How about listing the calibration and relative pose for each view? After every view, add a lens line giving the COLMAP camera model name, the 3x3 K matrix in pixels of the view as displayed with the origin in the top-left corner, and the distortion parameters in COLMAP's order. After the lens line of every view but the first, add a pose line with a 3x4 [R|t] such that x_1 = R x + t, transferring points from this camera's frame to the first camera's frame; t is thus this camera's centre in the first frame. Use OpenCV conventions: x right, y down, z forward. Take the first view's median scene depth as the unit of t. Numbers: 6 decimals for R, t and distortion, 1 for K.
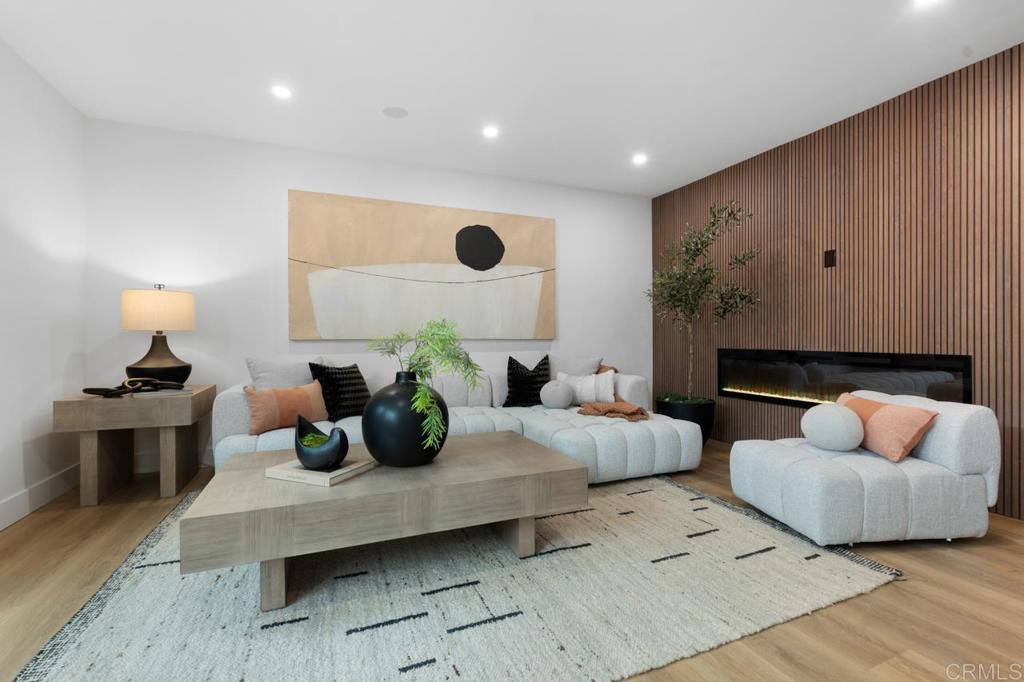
lens RADIAL K [[448.1, 0, 512.1], [0, 448.1, 336.7], [0, 0, 1]] dist [-0.002938, -0.000276]
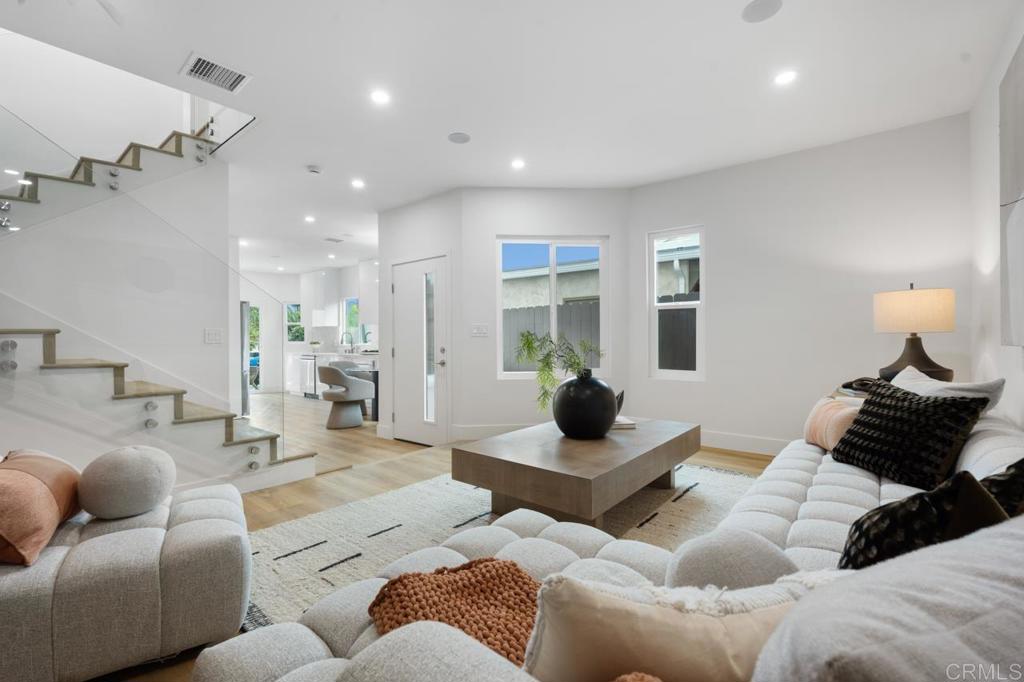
lens RADIAL K [[446.7, 0, 509.1], [0, 446.7, 339.6], [0, 0, 1]] dist [-0.002007, -0.000077]
pose [[-0.887289, 0.010677, -0.461090, 0.403446], [0.009011, 0.999942, 0.005814, -0.011530], [0.461126, 0.001004, -0.887334, 1.475218]]
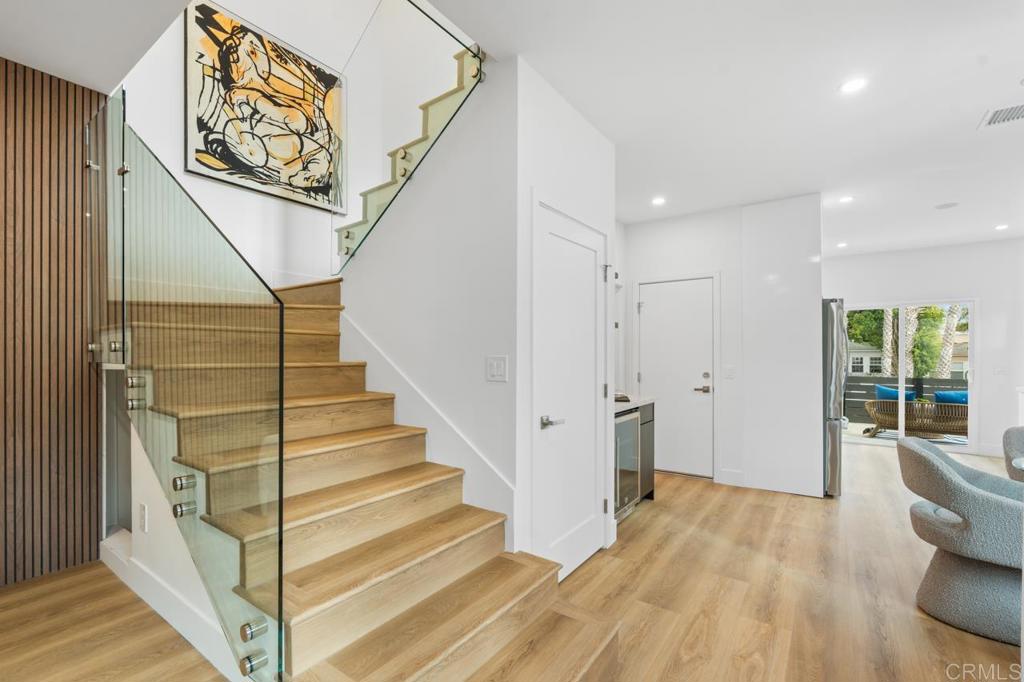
lens RADIAL K [[450.3, 0, 514.5], [0, 450.3, 356.0], [0, 0, 1]] dist [-0.004037, -0.000074]
pose [[-0.526672, 0.000089, 0.850068, -0.081069], [0.003762, 0.999990, 0.002226, -0.043159], [-0.850060, 0.004371, -0.526667, 0.341651]]
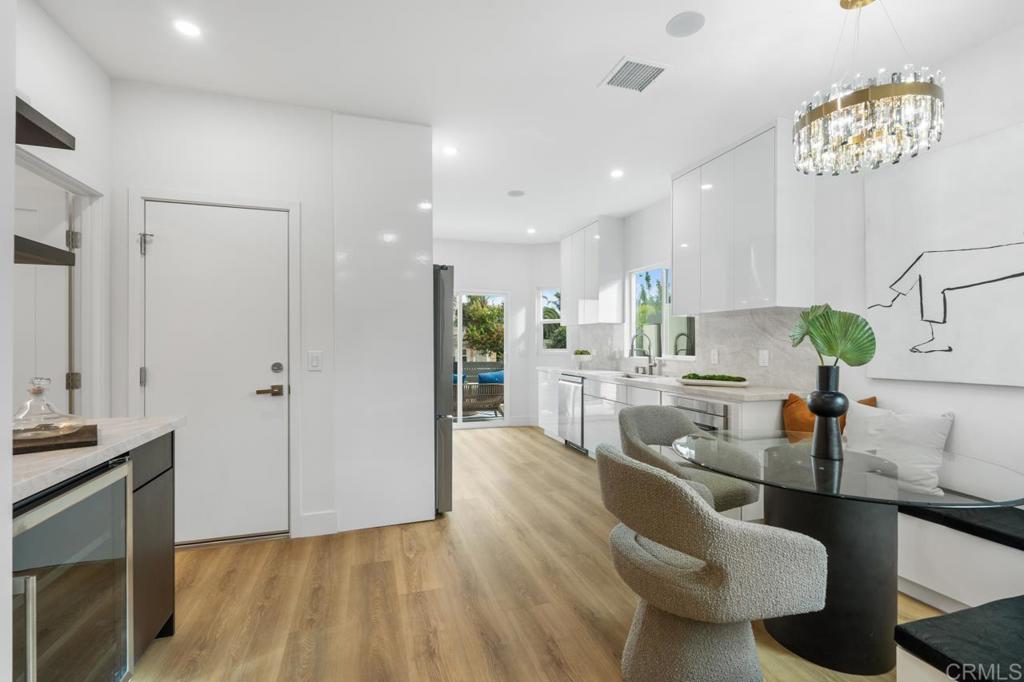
lens RADIAL K [[447.8, 0, 512.0], [0, 447.8, 341.0], [0, 0, 1]] dist [-0.004024, -0.000079]
pose [[-0.996705, 0.003325, 0.081050, 0.304290], [0.002986, 0.999986, -0.004300, -0.022350], [-0.081063, -0.004044, -0.996701, -0.116712]]
